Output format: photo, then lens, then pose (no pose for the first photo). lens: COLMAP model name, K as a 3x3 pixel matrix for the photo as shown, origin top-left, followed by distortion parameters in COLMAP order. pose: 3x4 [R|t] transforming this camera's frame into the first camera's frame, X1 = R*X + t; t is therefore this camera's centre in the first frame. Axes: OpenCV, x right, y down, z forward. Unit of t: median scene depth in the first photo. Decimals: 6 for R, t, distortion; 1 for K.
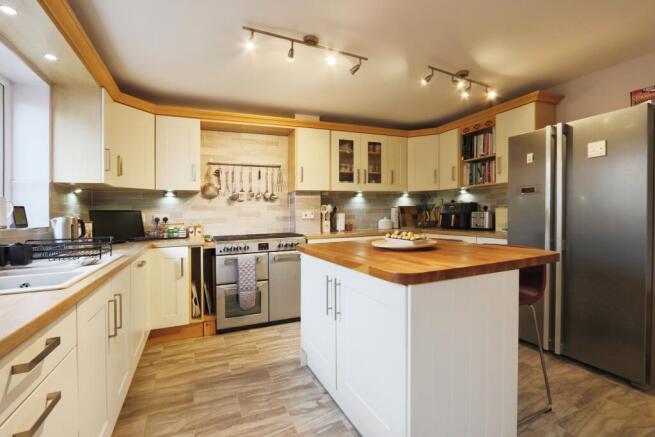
lens RADIAL K [[302.0, 0, 324.2], [0, 302.0, 218.7], [0, 0, 1]] dist [-0.009391, 0.000057]
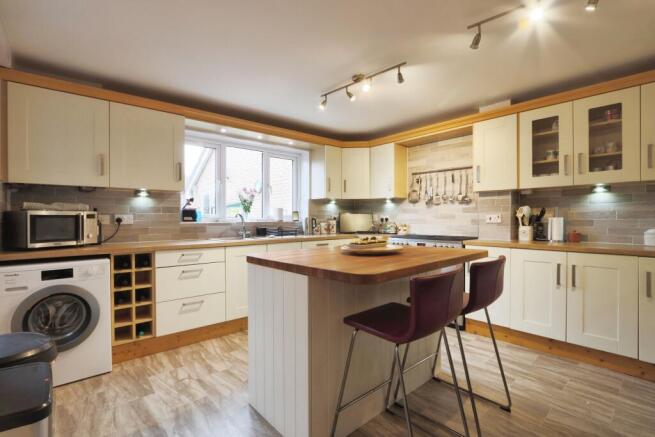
lens RADIAL K [[302.0, 0, 324.2], [0, 302.0, 218.7], [0, 0, 1]] dist [-0.009391, 0.000057]
pose [[0.327481, 0.022093, -0.944599, 0.609779], [-0.022870, 0.999619, 0.015451, -0.013918], [0.944581, 0.016543, 0.327862, 0.255769]]
